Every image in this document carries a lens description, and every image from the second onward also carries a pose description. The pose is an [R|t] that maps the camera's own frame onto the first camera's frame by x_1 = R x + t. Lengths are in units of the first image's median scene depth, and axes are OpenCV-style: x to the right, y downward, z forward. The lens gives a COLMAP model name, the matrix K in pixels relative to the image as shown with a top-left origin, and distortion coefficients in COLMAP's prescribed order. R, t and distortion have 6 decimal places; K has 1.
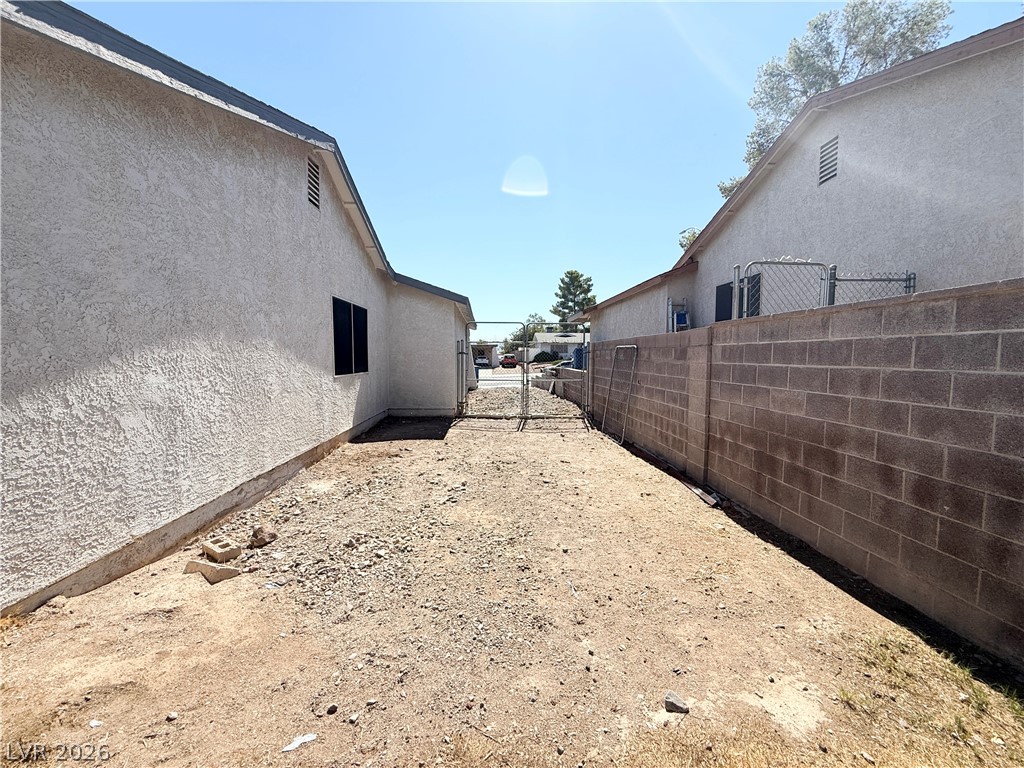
lens RADIAL K [[407.6, 0, 506.8], [0, 407.6, 384.6], [0, 0, 1]] dist [-0.000228, 0.000081]
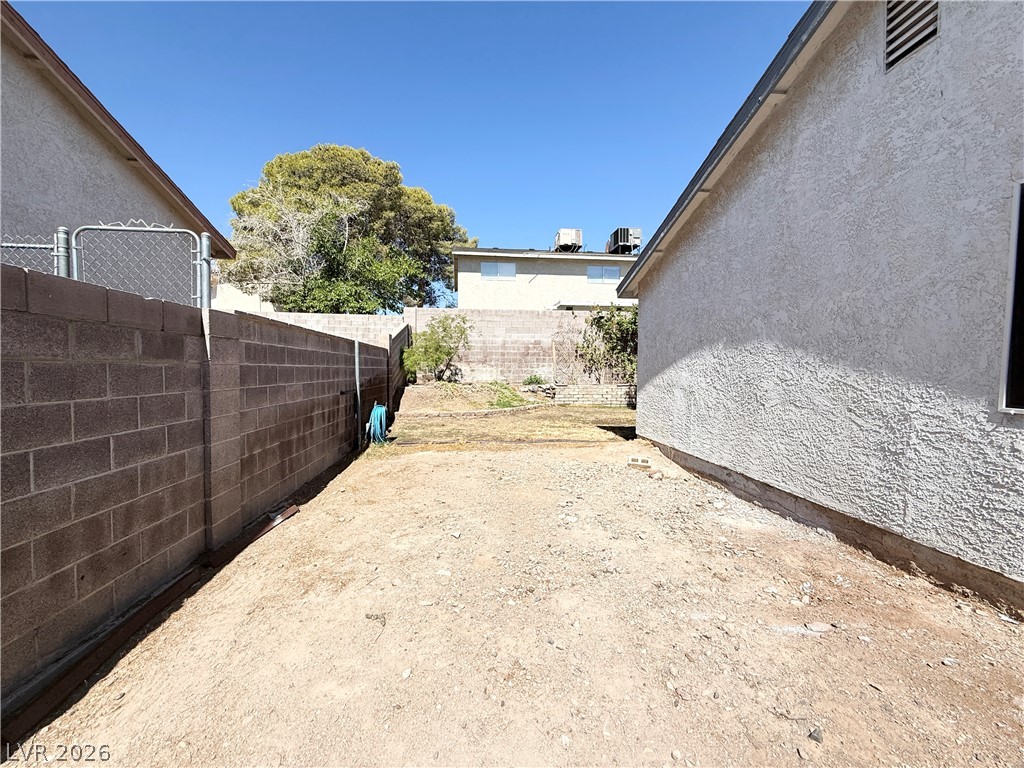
lens RADIAL K [[407.6, 0, 506.8], [0, 407.6, 384.6], [0, 0, 1]] dist [-0.000228, 0.000081]
pose [[-0.998512, -0.005146, -0.054285, 0.064507], [-0.010899, 0.994283, 0.106223, -0.122010], [0.053428, 0.106657, -0.992859, 2.160194]]
